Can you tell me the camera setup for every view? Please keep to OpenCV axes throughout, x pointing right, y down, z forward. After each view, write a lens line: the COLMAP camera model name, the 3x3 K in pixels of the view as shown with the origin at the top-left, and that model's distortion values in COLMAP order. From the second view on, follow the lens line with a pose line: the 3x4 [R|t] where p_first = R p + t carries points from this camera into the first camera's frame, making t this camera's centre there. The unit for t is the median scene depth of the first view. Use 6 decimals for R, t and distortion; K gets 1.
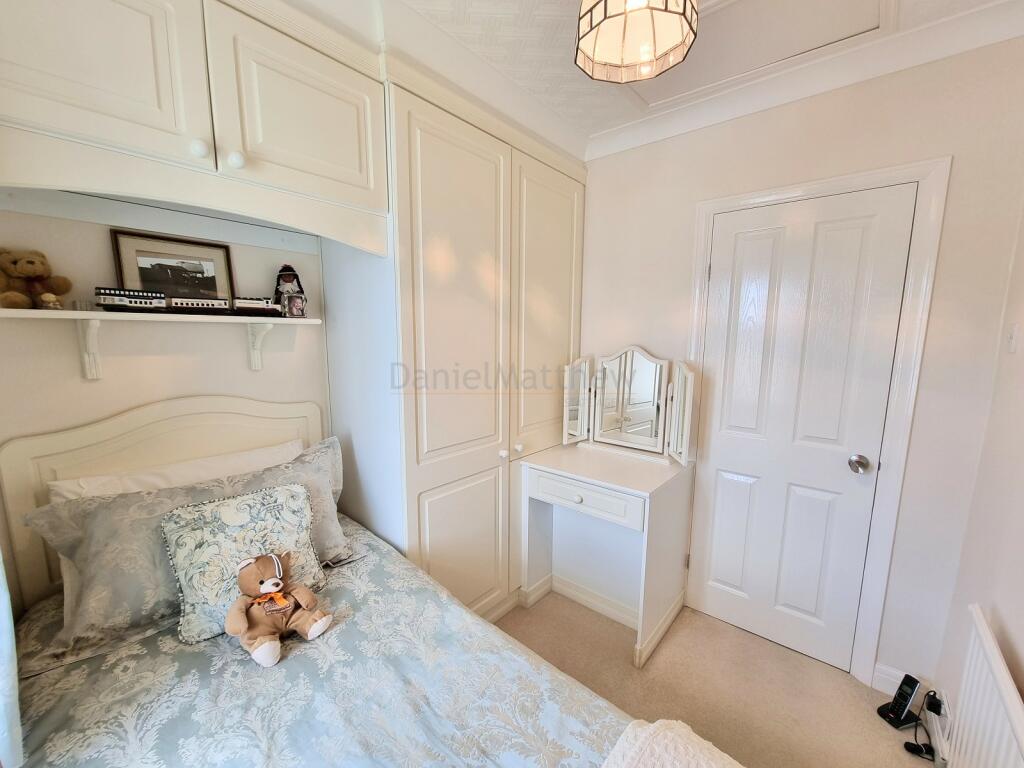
lens RADIAL K [[420.2, 0, 516.3], [0, 420.2, 393.9], [0, 0, 1]] dist [0.001030, 0.000055]
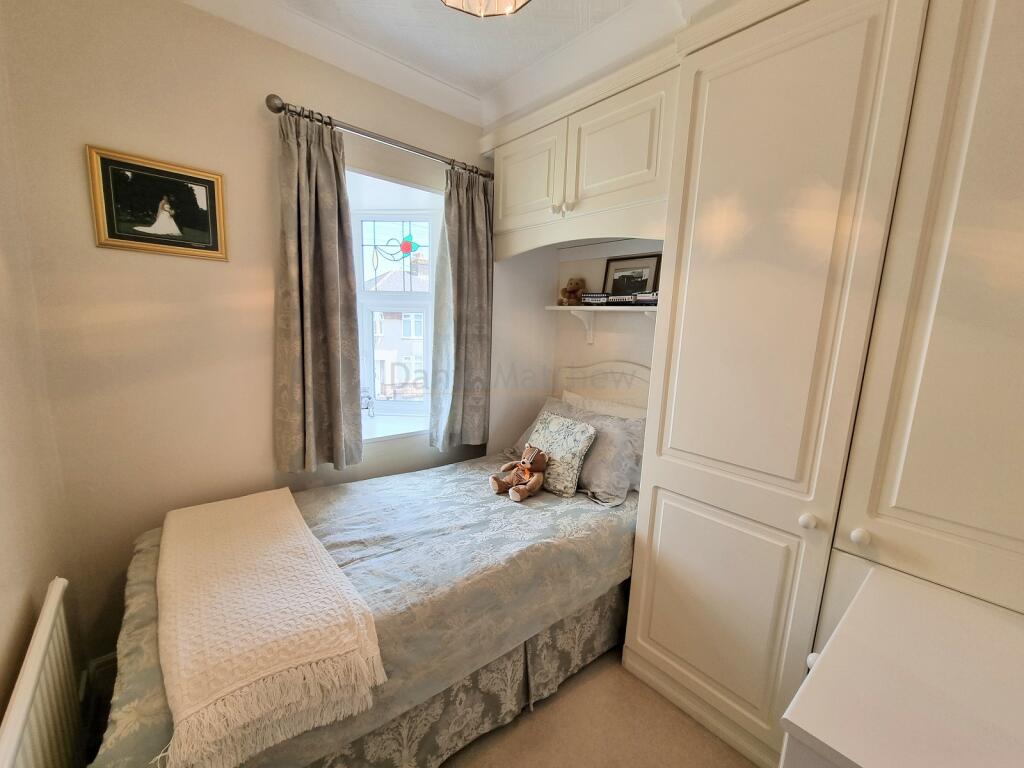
lens RADIAL K [[420.2, 0, 516.3], [0, 420.2, 393.9], [0, 0, 1]] dist [0.001030, 0.000055]
pose [[-0.160162, 0.147891, -0.975949, 0.846196], [-0.184533, 0.966795, 0.176788, -0.084742], [0.969688, 0.208410, -0.127553, 0.926507]]
